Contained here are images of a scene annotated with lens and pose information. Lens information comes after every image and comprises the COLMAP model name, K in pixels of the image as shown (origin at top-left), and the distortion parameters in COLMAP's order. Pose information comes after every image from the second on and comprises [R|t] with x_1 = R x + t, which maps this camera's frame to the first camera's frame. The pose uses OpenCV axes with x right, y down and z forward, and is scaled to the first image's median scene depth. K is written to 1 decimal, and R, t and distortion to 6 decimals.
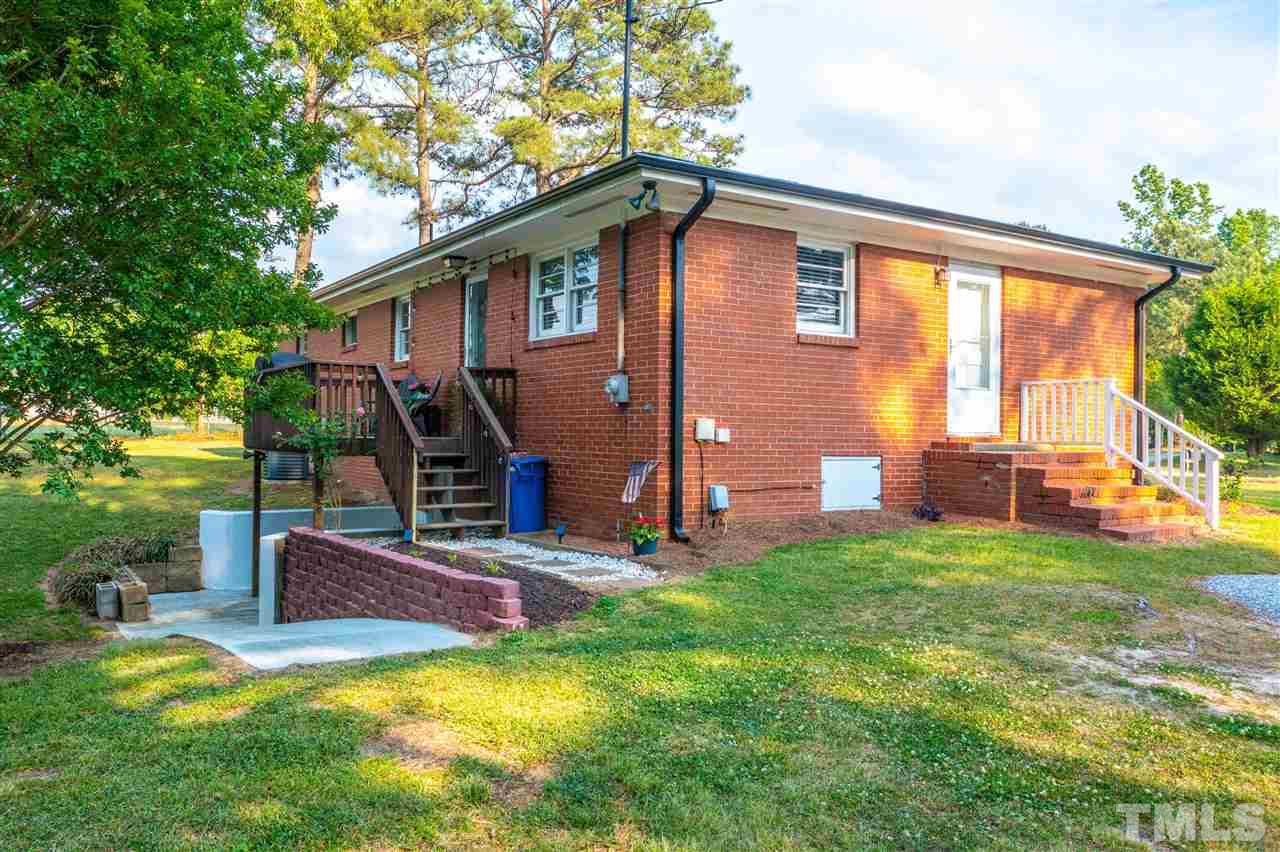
lens RADIAL K [[1033.8, 0, 640.0], [0, 1033.8, 426.0], [0, 0, 1]] dist [-0.004052, 0.000512]
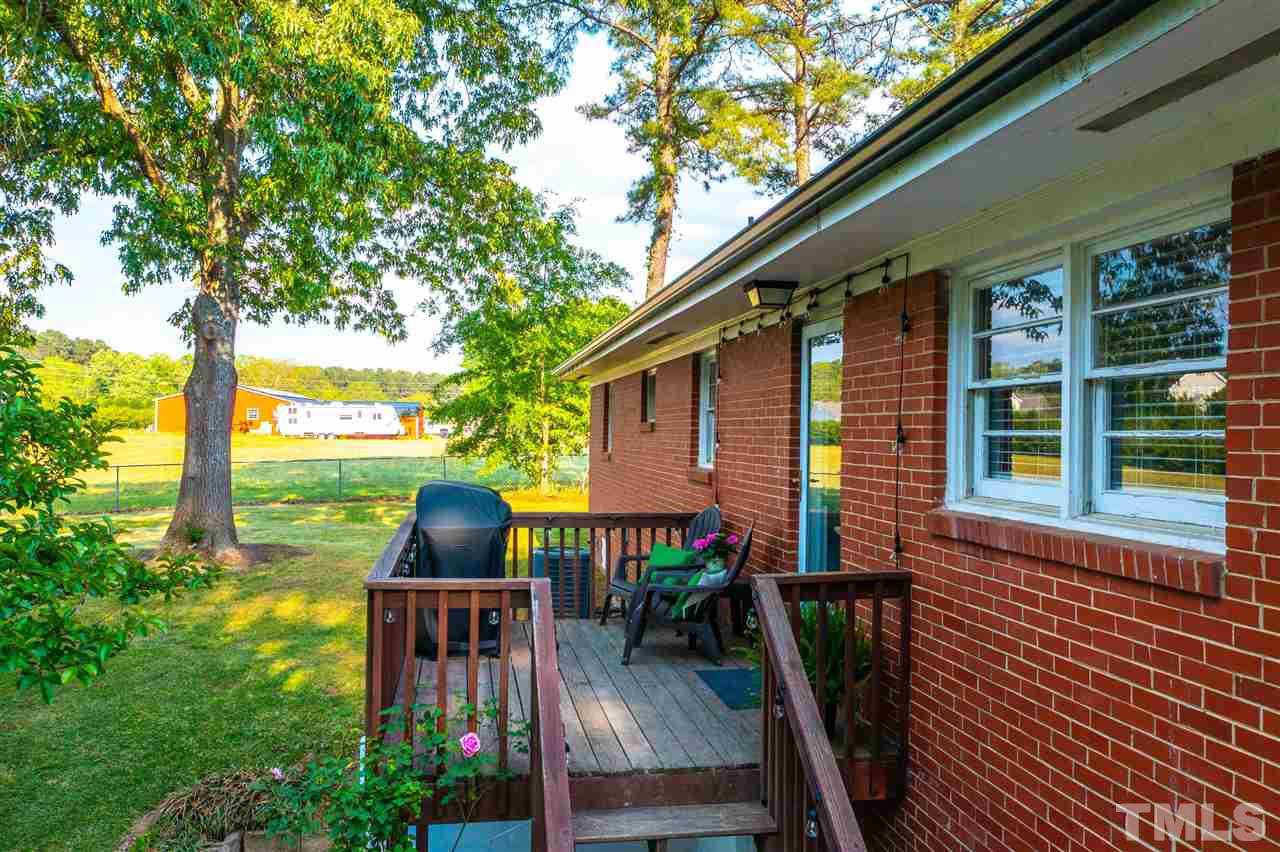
lens RADIAL K [[1033.8, 0, 640.0], [0, 1033.8, 426.0], [0, 0, 1]] dist [-0.004052, 0.000512]
pose [[0.925939, -0.003602, -0.377656, -0.053533], [0.001898, 0.999986, -0.004884, -0.084248], [0.377669, 0.003806, 0.925933, 0.479090]]
